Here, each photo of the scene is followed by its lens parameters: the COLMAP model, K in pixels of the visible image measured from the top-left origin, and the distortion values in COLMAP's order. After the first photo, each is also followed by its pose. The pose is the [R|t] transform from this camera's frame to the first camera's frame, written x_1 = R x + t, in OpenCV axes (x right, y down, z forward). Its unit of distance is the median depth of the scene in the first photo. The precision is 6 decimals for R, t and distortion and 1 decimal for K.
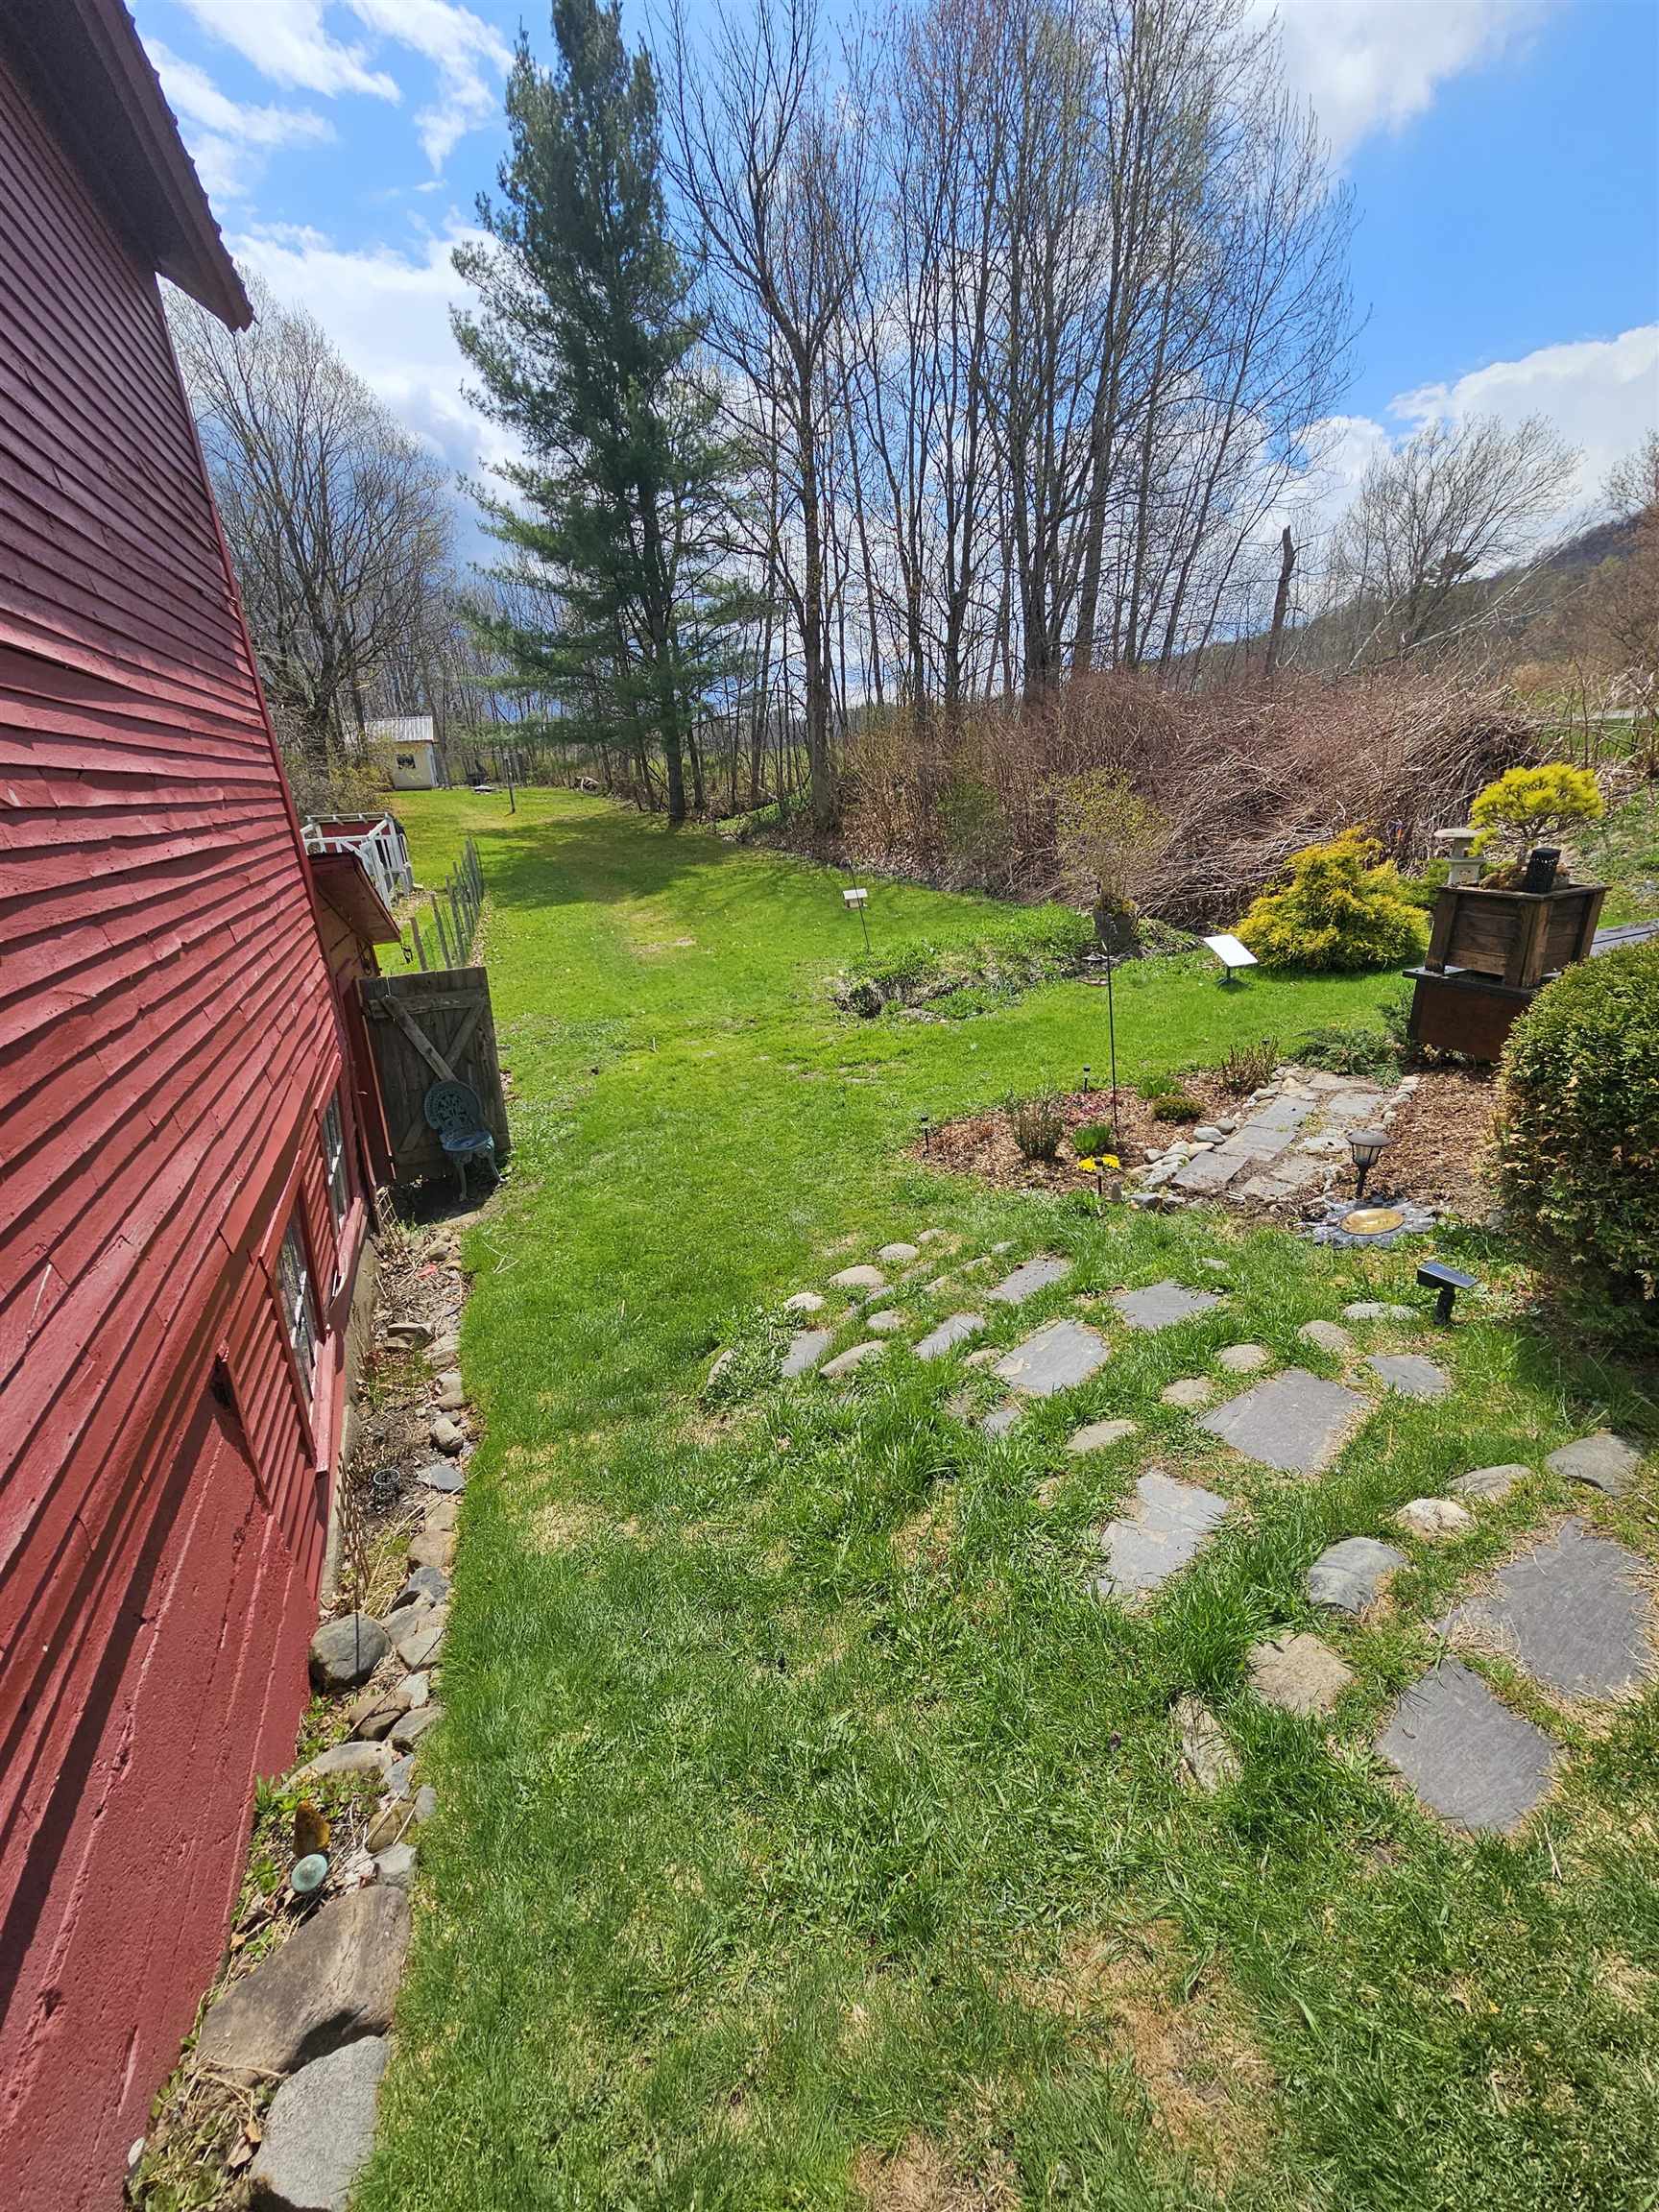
lens RADIAL K [[901.3, 0, 838.3], [0, 901.3, 1108.7], [0, 0, 1]] dist [-0.003386, -0.000076]
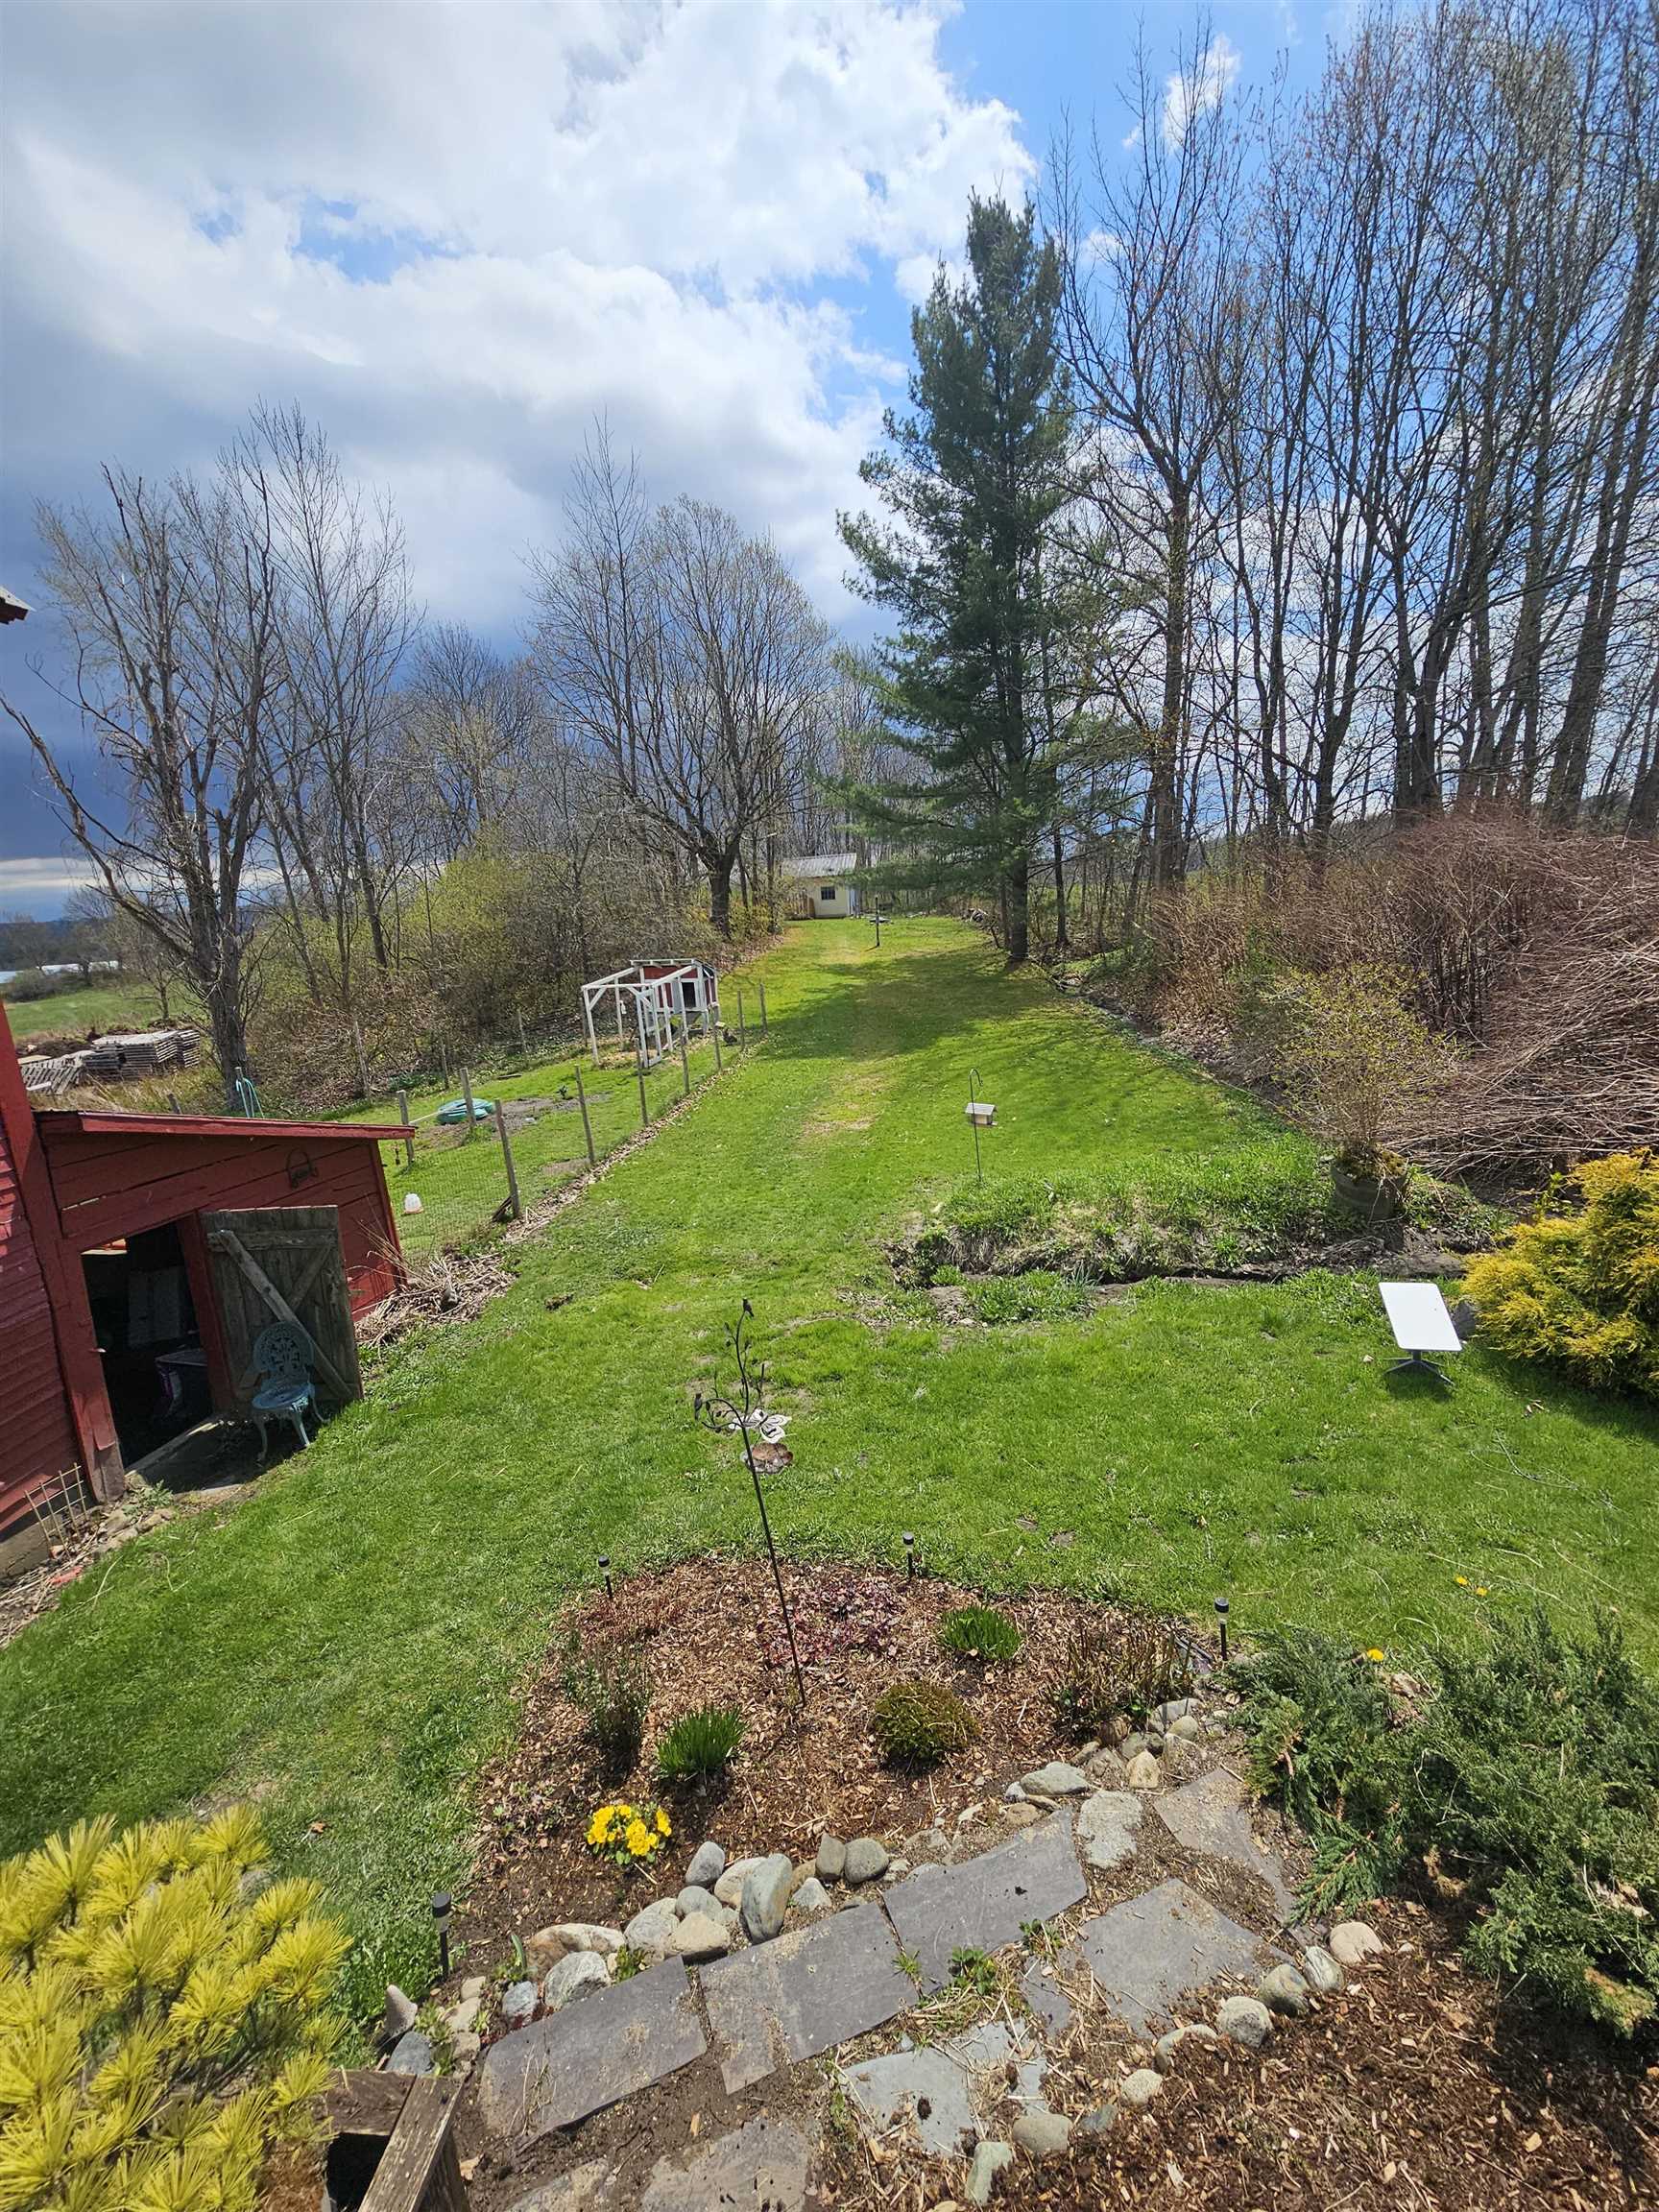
lens RADIAL K [[901.3, 0, 838.3], [0, 901.3, 1108.7], [0, 0, 1]] dist [-0.003386, -0.000076]
pose [[0.884620, 0.106824, -0.453911, 0.270720], [-0.159919, 0.983873, -0.080119, -0.153724], [0.438033, 0.143464, 0.887438, 0.231865]]
